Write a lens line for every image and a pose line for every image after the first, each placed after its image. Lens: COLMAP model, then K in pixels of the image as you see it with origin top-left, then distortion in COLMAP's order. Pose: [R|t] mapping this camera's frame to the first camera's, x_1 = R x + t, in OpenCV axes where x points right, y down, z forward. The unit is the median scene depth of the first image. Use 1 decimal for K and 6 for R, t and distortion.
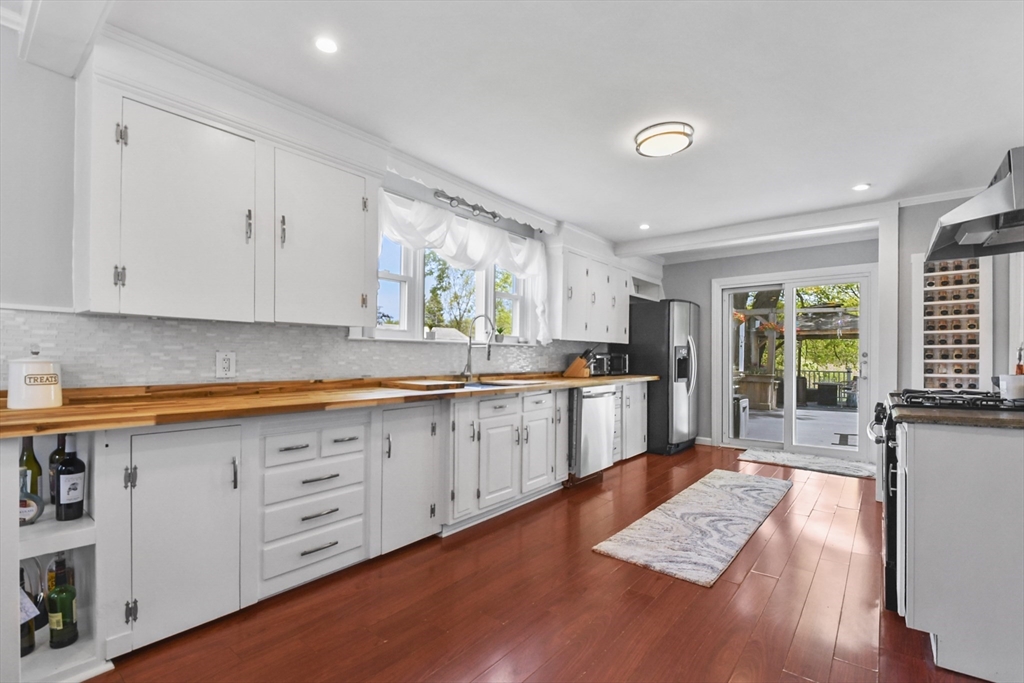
lens RADIAL K [[463.7, 0, 487.1], [0, 463.7, 359.2], [0, 0, 1]] dist [-0.017533, -0.000554]
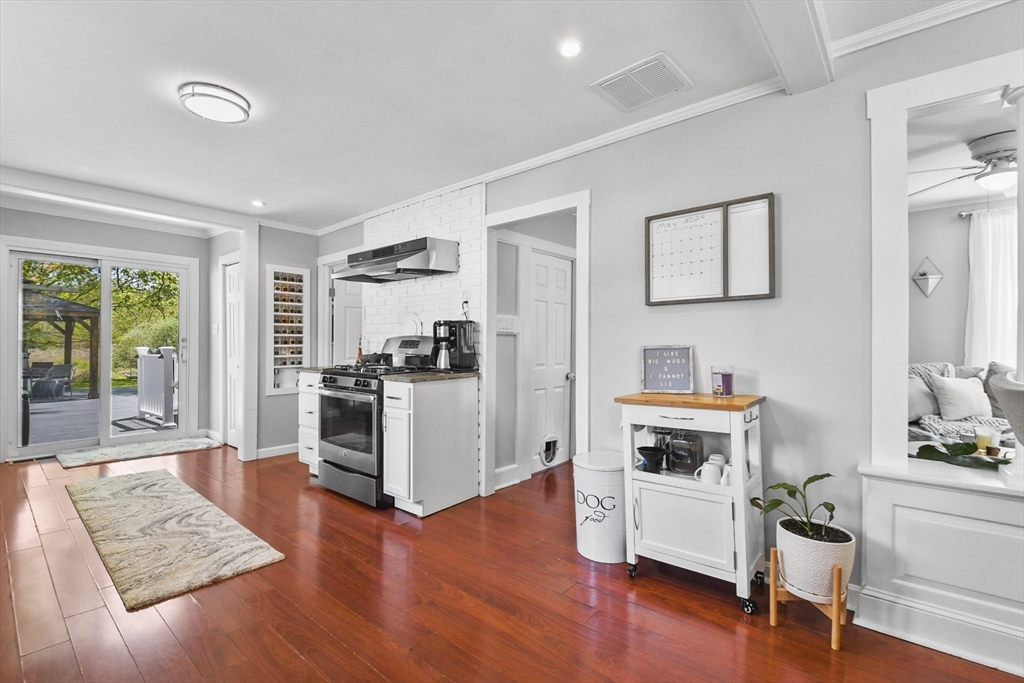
lens RADIAL K [[458.4, 0, 504.5], [0, 458.4, 345.1], [0, 0, 1]] dist [0.033195, -0.023723]
pose [[0.010916, -0.006035, 0.999922, -0.403742], [0.001690, 0.999980, 0.006017, -0.005354], [-0.999939, 0.001624, 0.010926, 0.326513]]
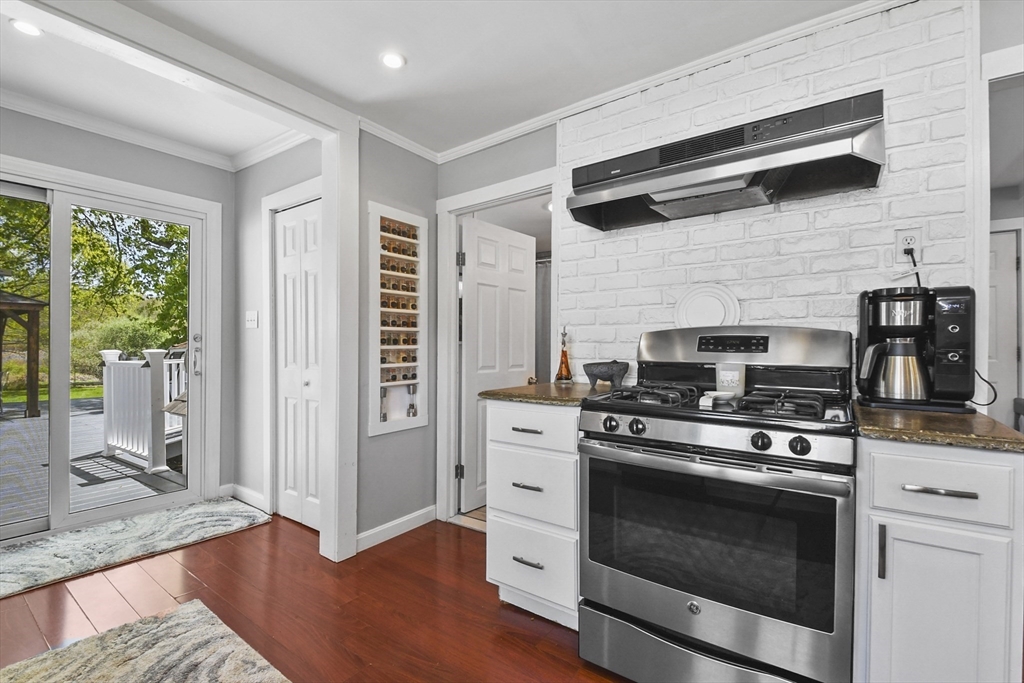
lens RADIAL K [[458.4, 0, 504.5], [0, 458.4, 345.1], [0, 0, 1]] dist [0.033195, -0.023723]
pose [[-0.061883, -0.003572, 0.998077, 0.196954], [0.003670, 0.999986, 0.003806, -0.002299], [-0.998077, 0.003898, -0.061869, 0.883705]]
